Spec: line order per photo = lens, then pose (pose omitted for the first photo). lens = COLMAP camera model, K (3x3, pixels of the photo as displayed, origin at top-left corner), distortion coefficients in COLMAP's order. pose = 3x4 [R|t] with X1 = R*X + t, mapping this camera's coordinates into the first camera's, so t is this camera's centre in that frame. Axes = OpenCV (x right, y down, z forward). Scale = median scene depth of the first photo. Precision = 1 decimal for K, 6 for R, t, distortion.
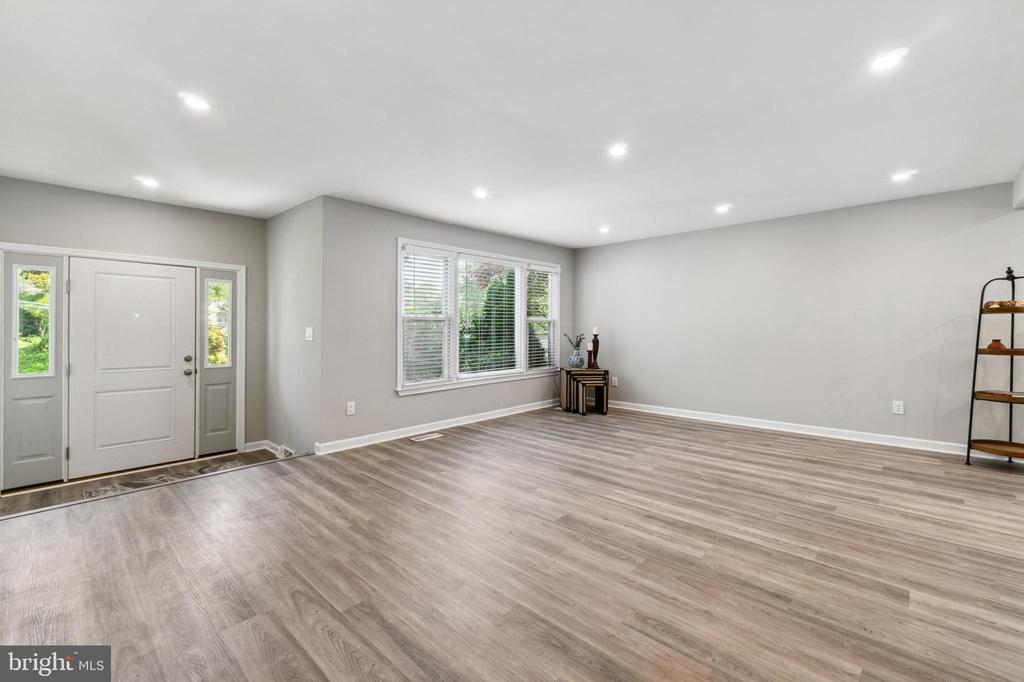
lens RADIAL K [[435.0, 0, 519.3], [0, 435.0, 343.3], [0, 0, 1]] dist [-0.000787, -0.000857]
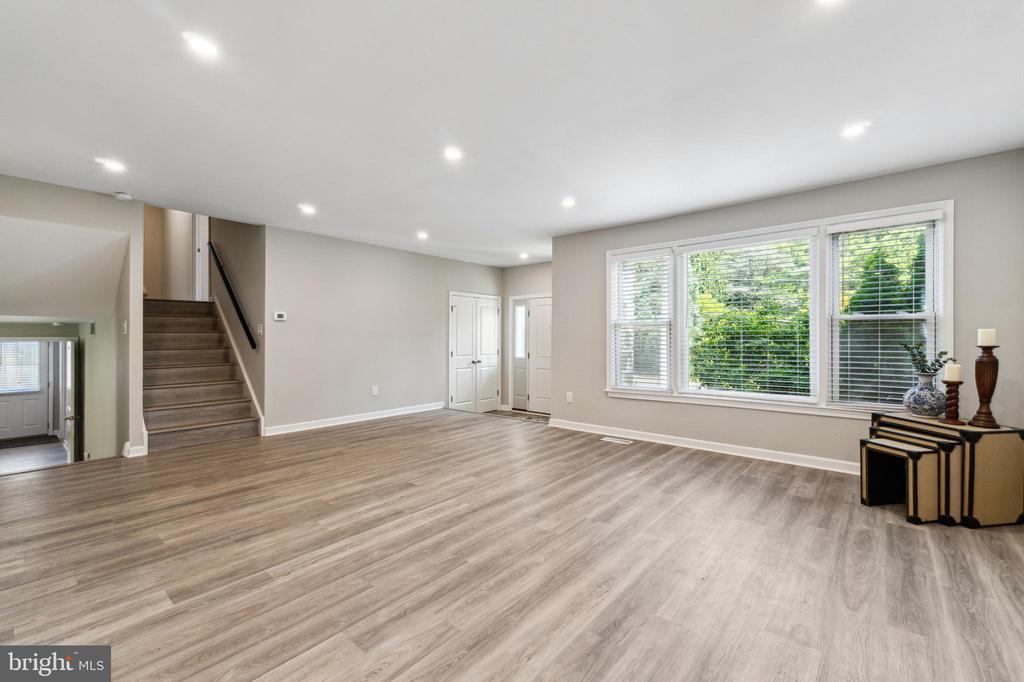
lens RADIAL K [[435.0, 0, 519.3], [0, 435.0, 343.3], [0, 0, 1]] dist [-0.000787, -0.000857]
pose [[0.053643, 0.014829, -0.998450, 1.408136], [-0.028864, 0.999495, 0.013294, -0.036789], [0.998143, 0.028106, 0.054044, 1.260597]]
